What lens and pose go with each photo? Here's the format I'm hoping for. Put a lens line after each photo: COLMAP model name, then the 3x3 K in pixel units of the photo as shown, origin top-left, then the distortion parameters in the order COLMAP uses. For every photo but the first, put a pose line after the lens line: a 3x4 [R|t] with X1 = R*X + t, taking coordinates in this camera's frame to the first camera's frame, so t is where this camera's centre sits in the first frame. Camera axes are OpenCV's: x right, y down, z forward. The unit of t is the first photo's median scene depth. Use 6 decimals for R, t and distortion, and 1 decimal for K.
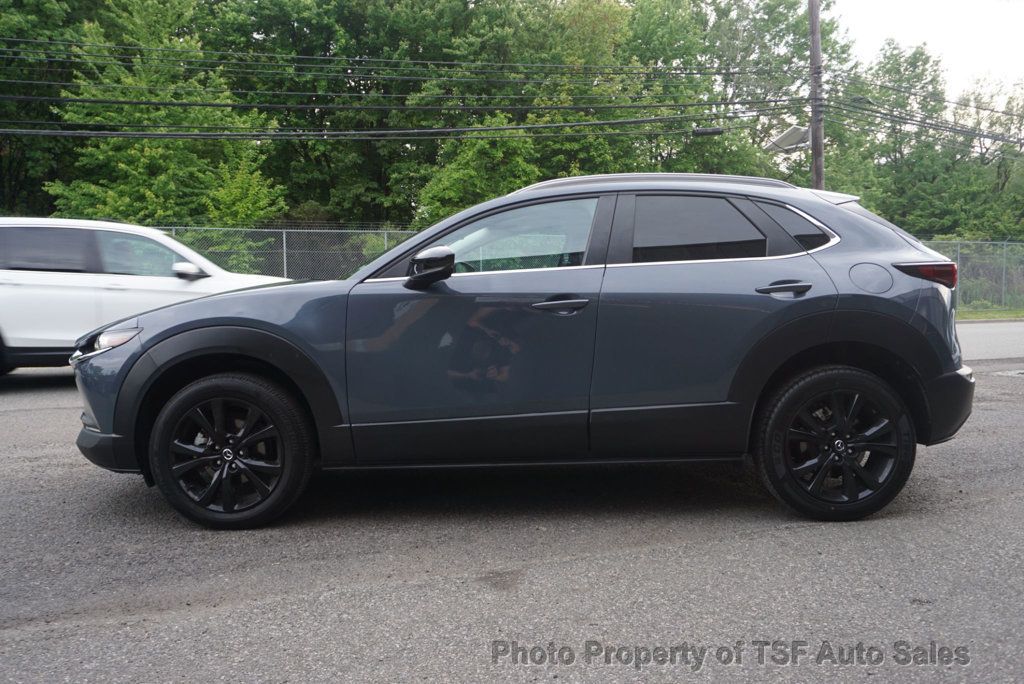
lens RADIAL K [[821.8, 0, 504.2], [0, 821.8, 344.8], [0, 0, 1]] dist [-0.021868, 0.027821]
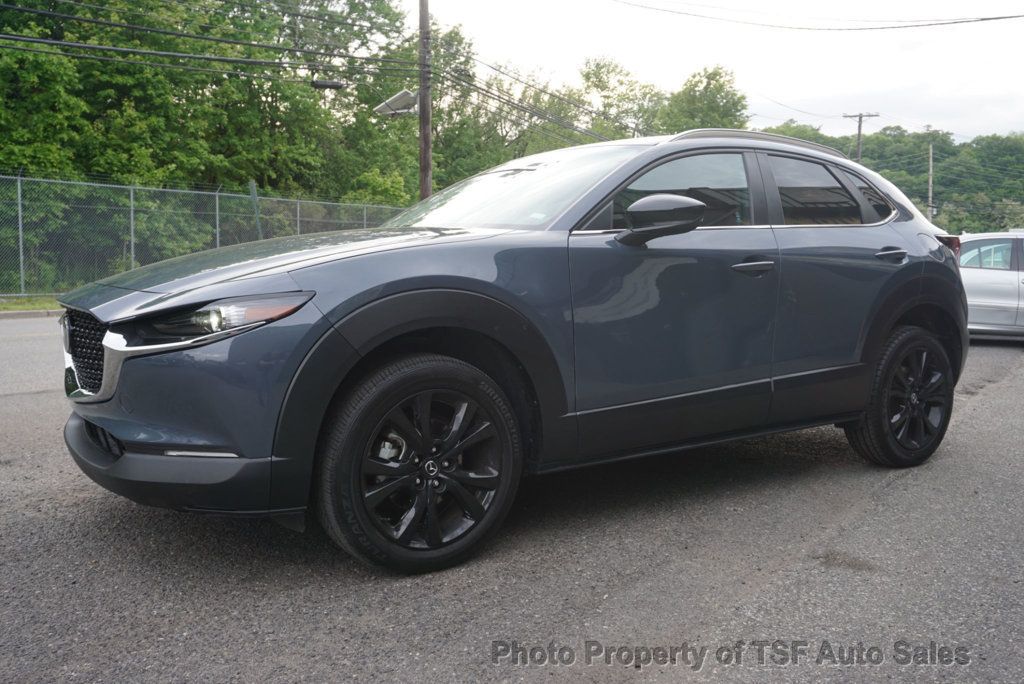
lens RADIAL K [[881.3, 0, 508.7], [0, 881.3, 338.9], [0, 0, 1]] dist [-0.009763, 0.009043]
pose [[0.832386, -0.029017, 0.553437, -0.098094], [0.015965, 0.999469, 0.028390, -0.000021], [-0.553967, -0.014796, 0.832407, 0.044622]]
